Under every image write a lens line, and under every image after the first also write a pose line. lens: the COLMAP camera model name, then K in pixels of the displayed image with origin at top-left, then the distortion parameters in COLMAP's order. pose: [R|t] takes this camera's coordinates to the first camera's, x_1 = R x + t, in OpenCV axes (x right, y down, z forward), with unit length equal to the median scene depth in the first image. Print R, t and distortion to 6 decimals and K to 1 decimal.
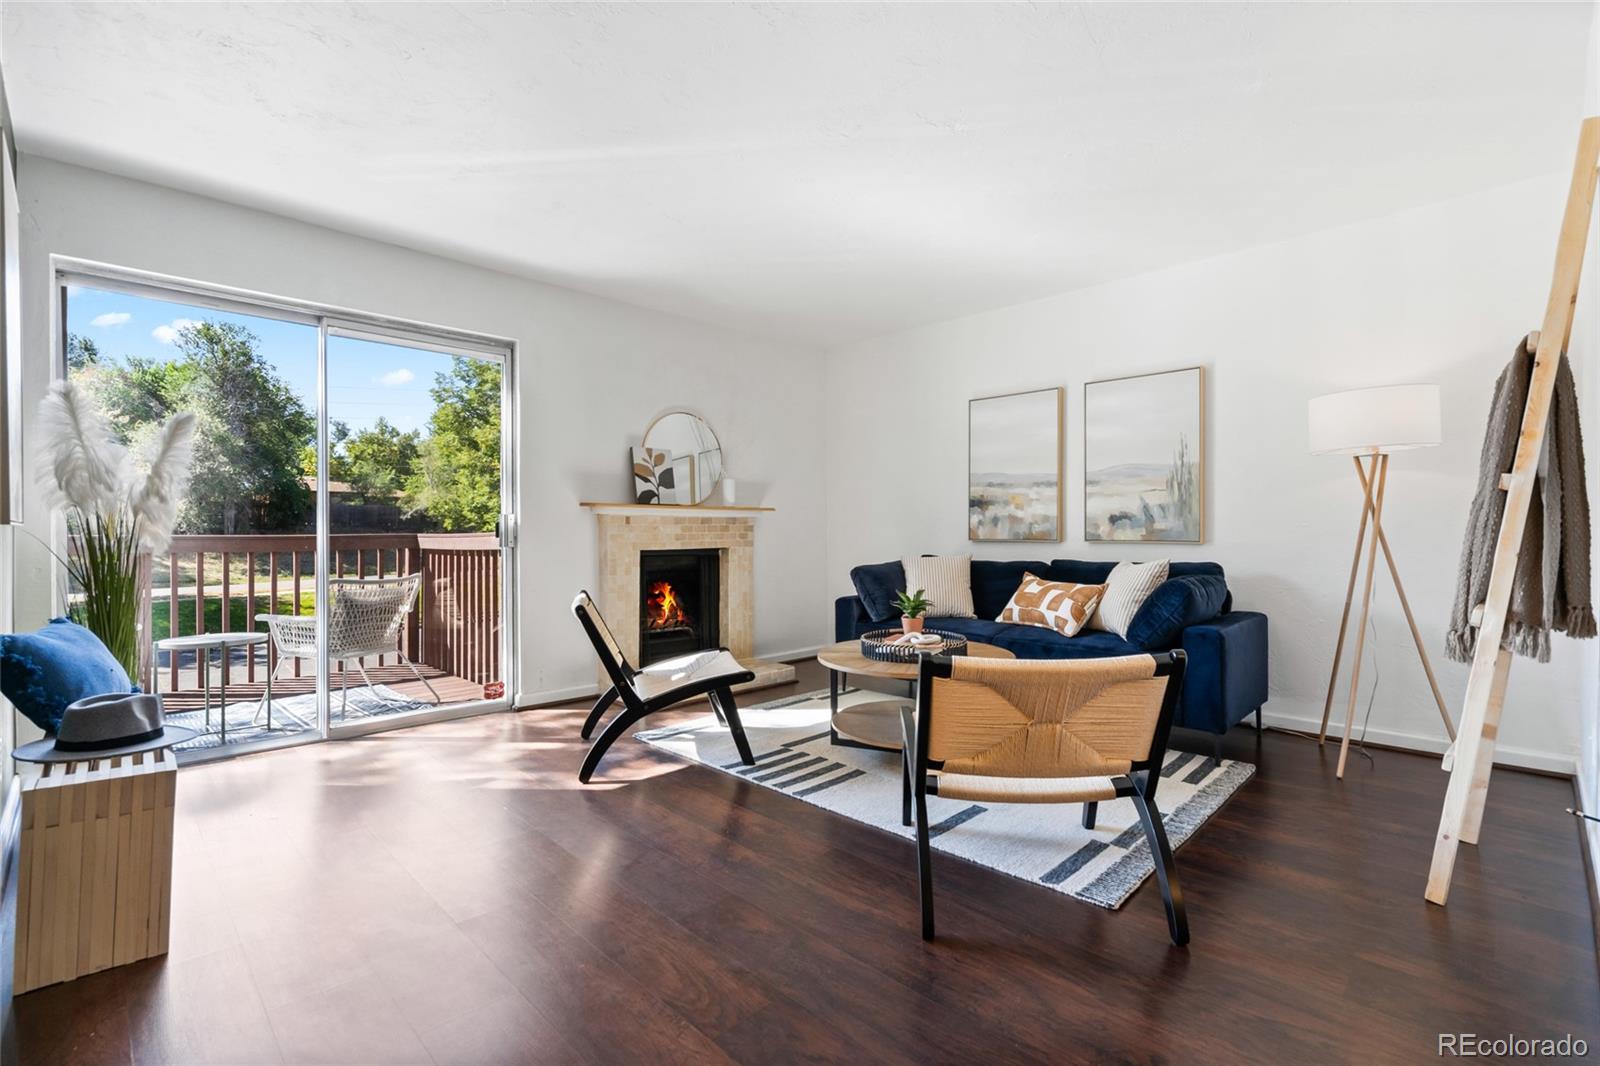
lens RADIAL K [[732.0, 0, 792.4], [0, 732.0, 531.9], [0, 0, 1]] dist [-0.005350, 0.001975]
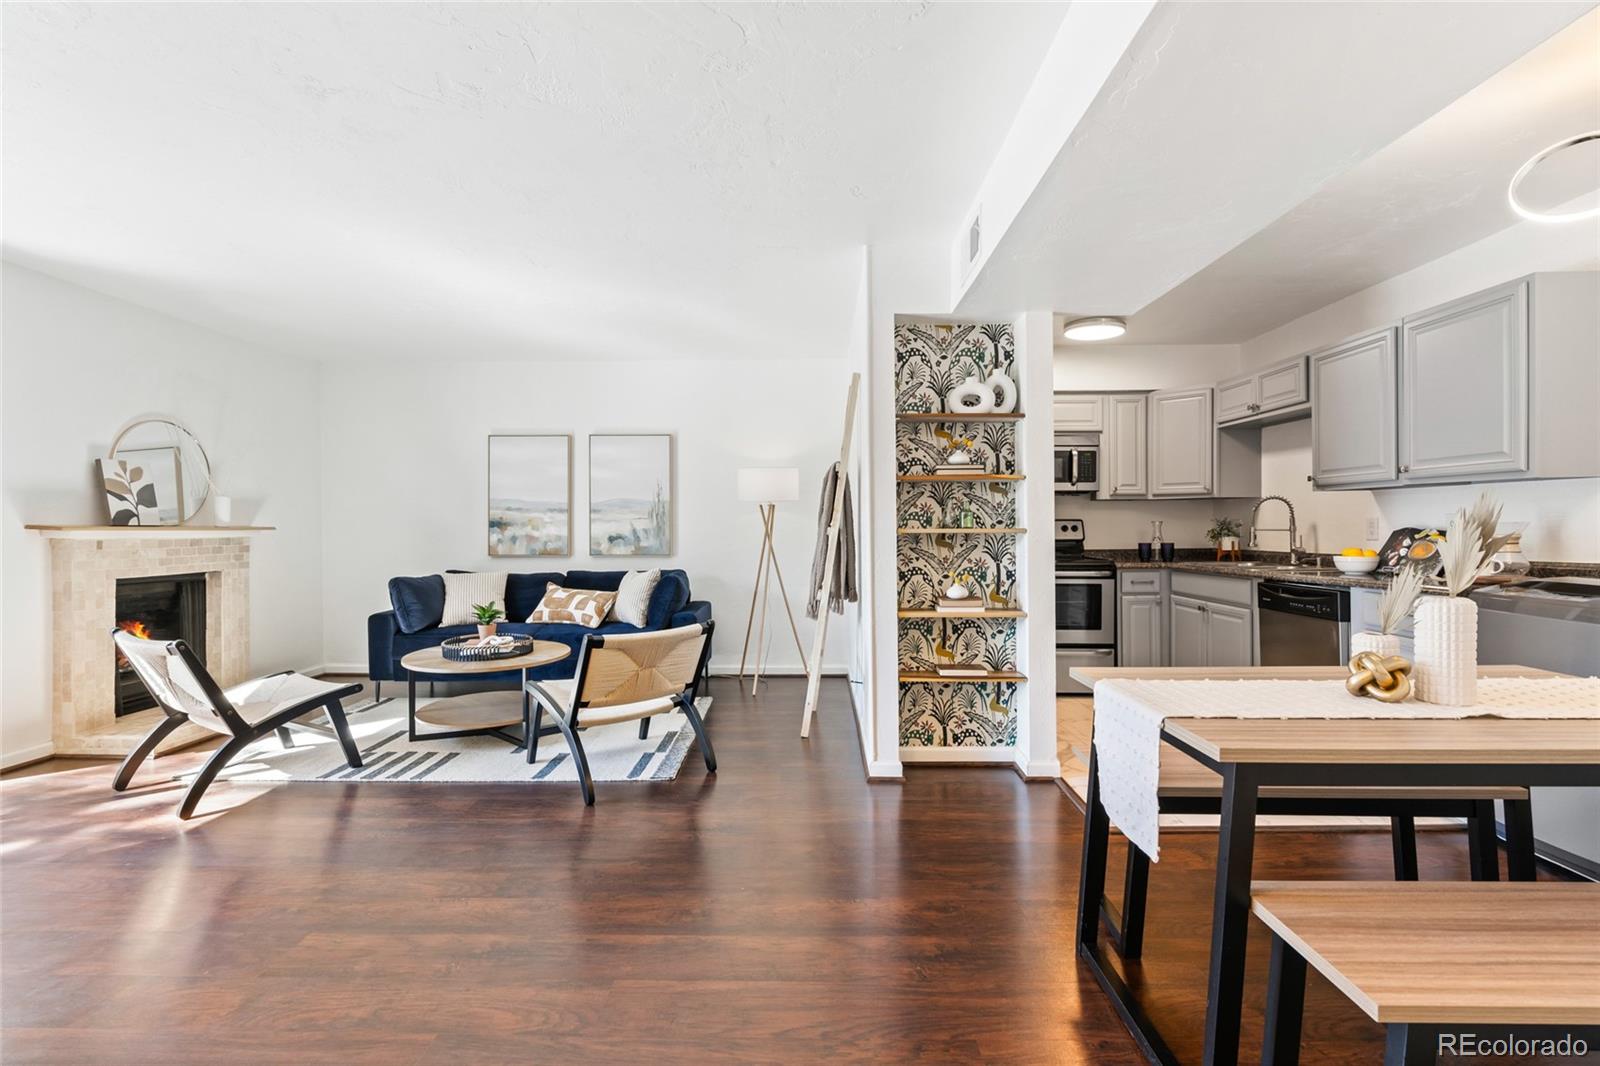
lens RADIAL K [[732.0, 0, 801.6], [0, 732.0, 530.0], [0, 0, 1]] dist [-0.005350, 0.001975]
pose [[0.716422, -0.002295, 0.697663, -0.253034], [0.004101, 0.999991, -0.000921, -0.031875], [-0.697655, 0.003521, 0.716425, -0.209342]]
